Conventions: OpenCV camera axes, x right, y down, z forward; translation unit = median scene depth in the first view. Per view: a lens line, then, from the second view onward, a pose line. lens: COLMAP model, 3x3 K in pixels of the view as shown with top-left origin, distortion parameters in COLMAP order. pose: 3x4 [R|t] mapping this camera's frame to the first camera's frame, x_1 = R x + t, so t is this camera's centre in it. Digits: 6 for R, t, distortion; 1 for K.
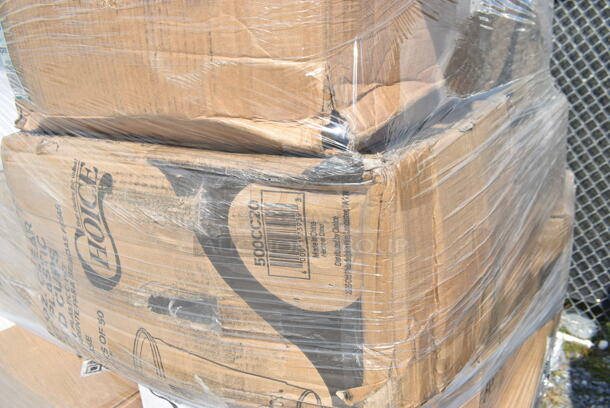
lens RADIAL K [[469.0, 0, 307.1], [0, 469.0, 206.8], [0, 0, 1]] dist [-0.027785, 0.006870]
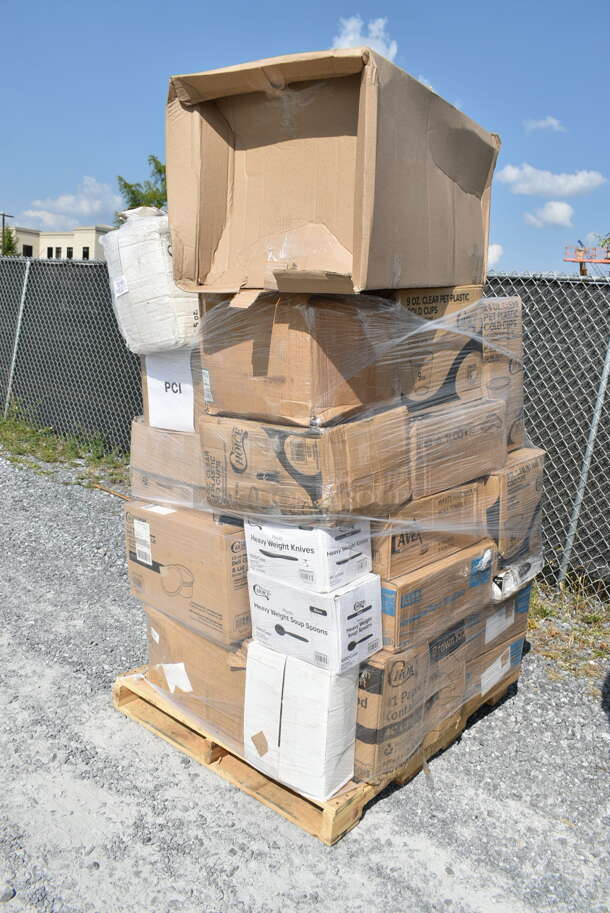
lens RADIAL K [[702.0, 0, 303.0], [0, 702.0, 456.8], [0, 0, 1]] dist [-0.027785, 0.006870]
pose [[0.982604, 0.046105, -0.179900, 0.825678], [-0.060229, 0.995449, -0.073852, 0.443522], [0.175676, 0.083402, 0.980909, -3.690652]]
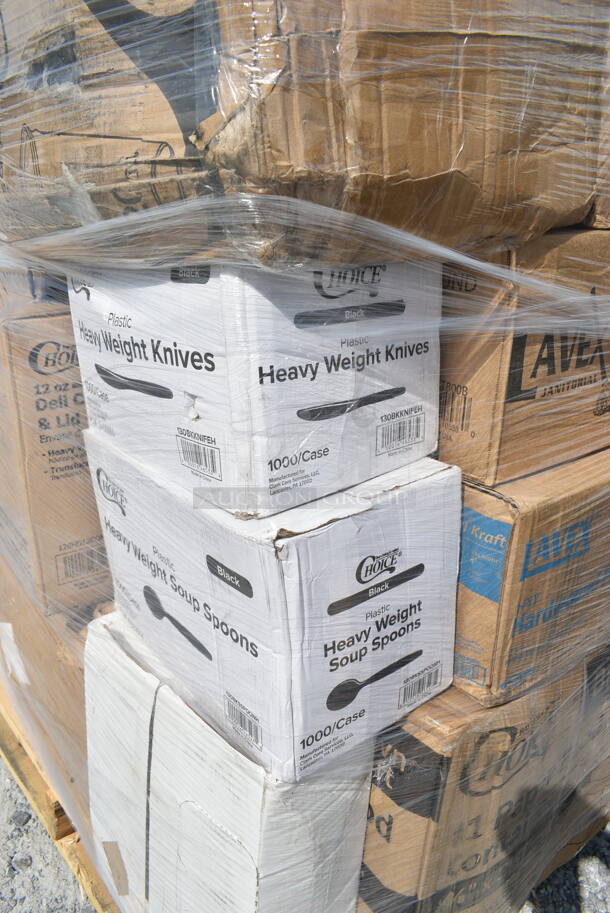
lens RADIAL K [[702.0, 0, 302.5], [0, 702.0, 450.5], [0, 0, 1]] dist [-0.027785, 0.006870]
pose [[0.943807, 0.139994, -0.299384, 0.620540], [-0.115297, 0.988414, 0.098715, 0.747264], [0.309735, -0.058650, 0.949012, -0.019551]]
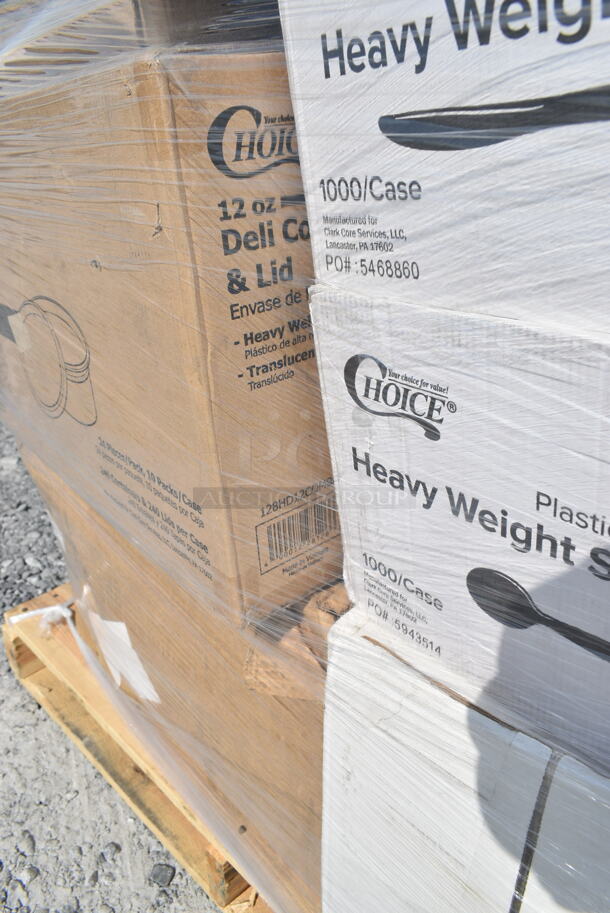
lens RADIAL K [[702.0, 0, 305.7], [0, 702.0, 453.0], [0, 0, 1]] dist [-0.027785, 0.006870]
pose [[0.960907, 0.078277, -0.265577, -0.250246], [-0.024729, 0.979633, 0.199267, 0.983675], [0.275766, -0.184909, 0.943272, 0.623877]]
